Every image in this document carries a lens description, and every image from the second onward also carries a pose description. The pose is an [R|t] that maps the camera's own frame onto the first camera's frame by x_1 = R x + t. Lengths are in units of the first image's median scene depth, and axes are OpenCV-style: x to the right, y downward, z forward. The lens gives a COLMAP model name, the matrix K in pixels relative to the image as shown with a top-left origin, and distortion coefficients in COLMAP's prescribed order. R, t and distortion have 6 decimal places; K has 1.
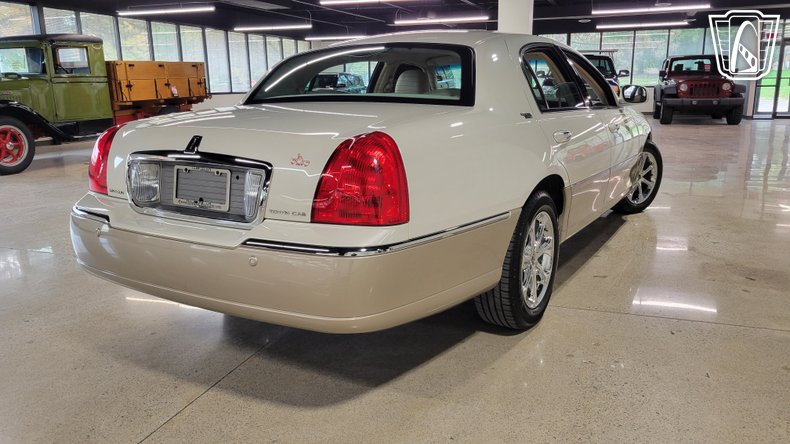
lens RADIAL K [[605.3, 0, 398.9], [0, 605.3, 222.3], [0, 0, 1]] dist [0.040802, -0.000627]
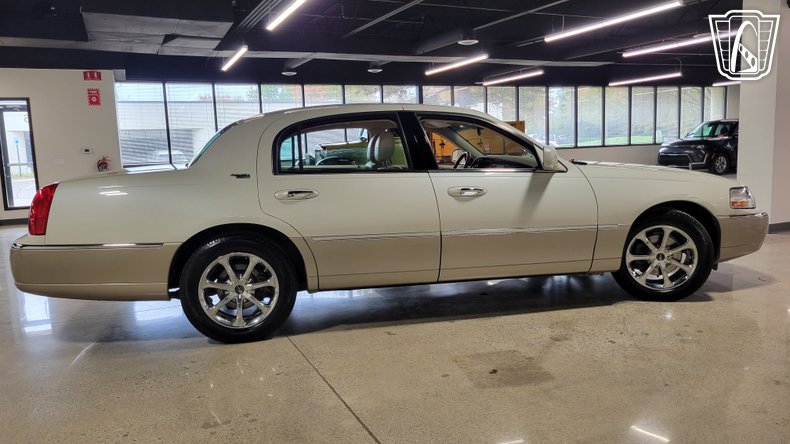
lens RADIAL K [[605.3, 0, 398.9], [0, 605.3, 222.3], [0, 0, 1]] dist [0.040802, -0.000627]
pose [[0.669374, 0.083169, -0.738256, 0.395887], [-0.141557, 0.989787, -0.016844, -0.029570], [0.729315, 0.115780, 0.674311, 0.109926]]
